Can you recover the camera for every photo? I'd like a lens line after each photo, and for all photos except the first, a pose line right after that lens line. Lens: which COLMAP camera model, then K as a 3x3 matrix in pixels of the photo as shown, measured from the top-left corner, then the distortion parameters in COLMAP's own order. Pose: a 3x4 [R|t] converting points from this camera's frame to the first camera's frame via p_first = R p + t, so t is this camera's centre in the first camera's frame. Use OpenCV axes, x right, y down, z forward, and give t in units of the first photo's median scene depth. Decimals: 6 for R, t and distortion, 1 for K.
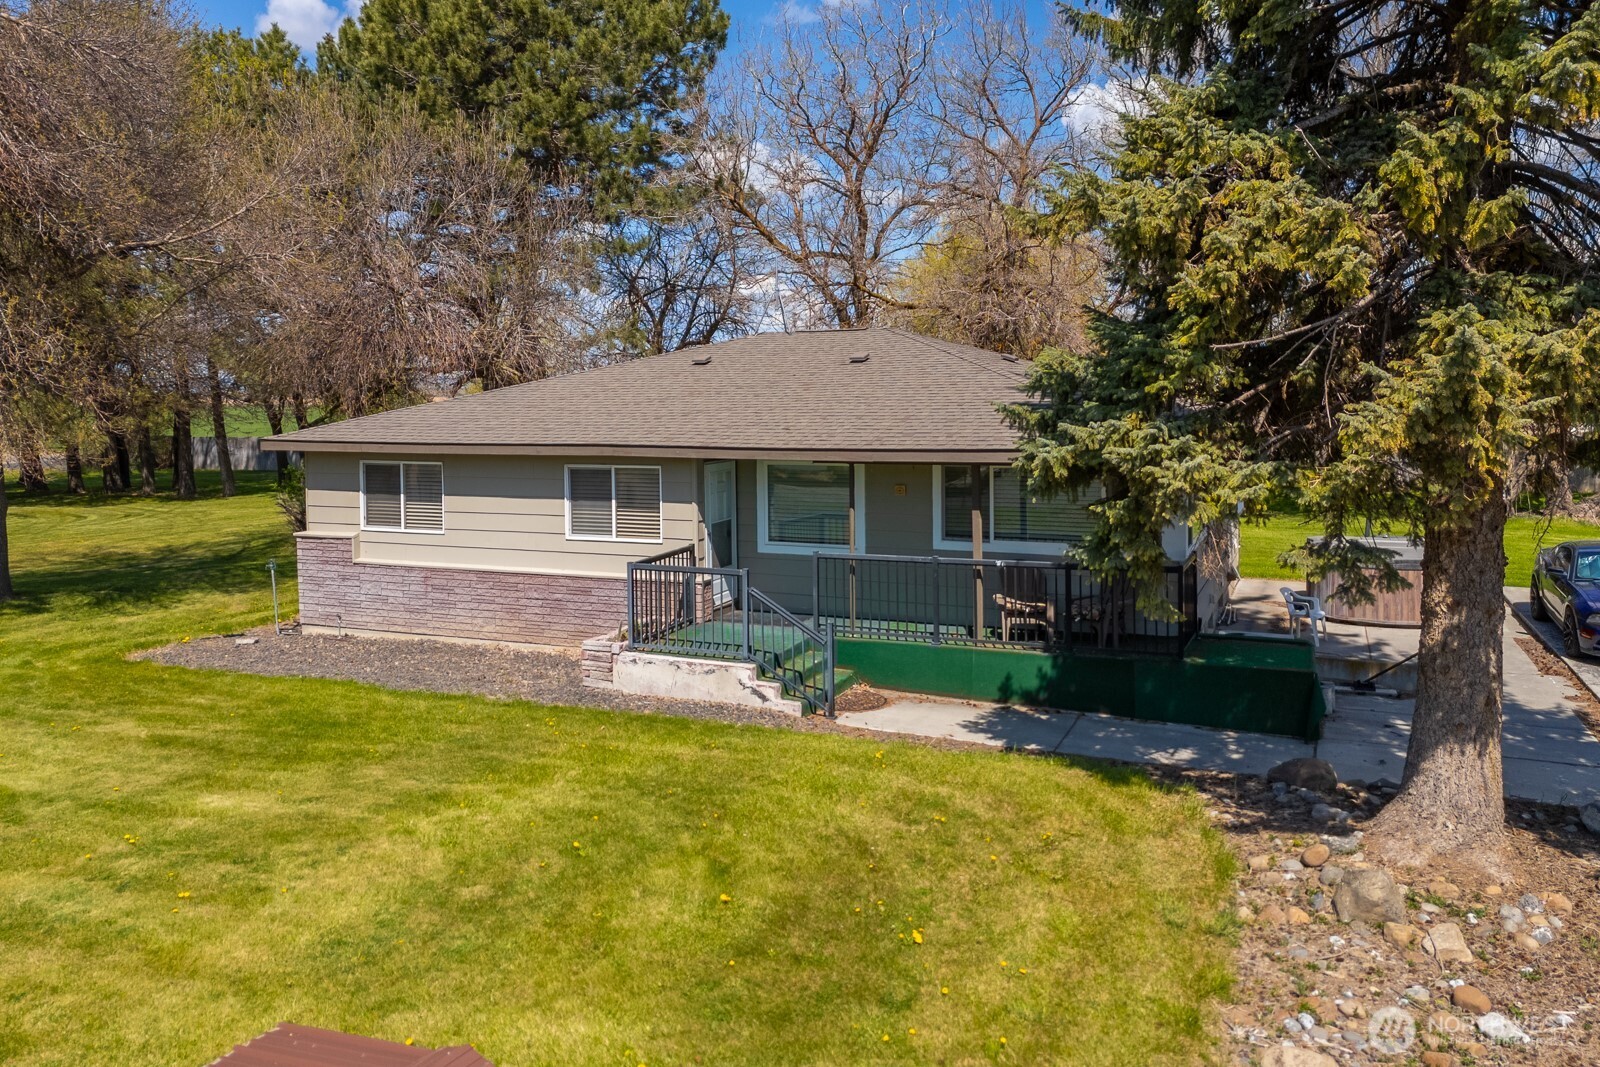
lens RADIAL K [[1106.5, 0, 868.8], [0, 1106.5, 502.3], [0, 0, 1]] dist [0.052272, -0.084375]
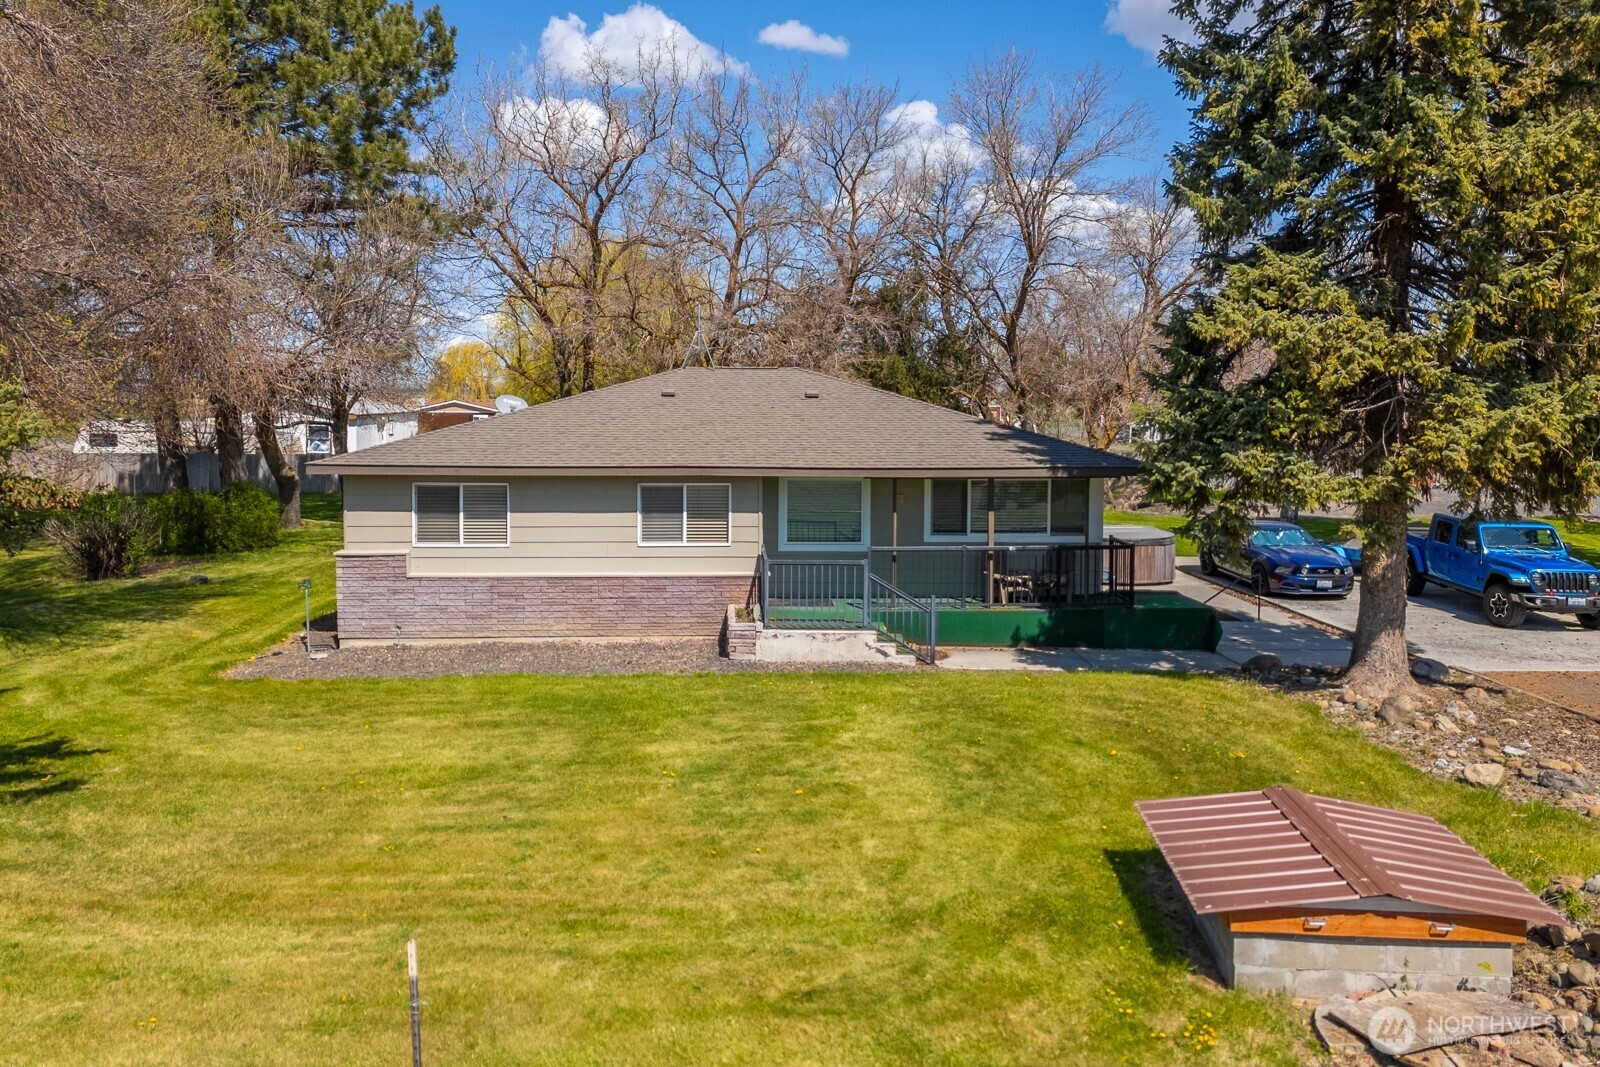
lens RADIAL K [[1064.9, 0, 800.0], [0, 1064.9, 533.5], [0, 0, 1]] dist [0.032071, -0.002687]
pose [[0.914917, -0.035478, 0.402081, -0.574818], [0.026796, 0.999271, 0.027198, -0.006819], [-0.402753, -0.014110, 0.915200, -0.112933]]
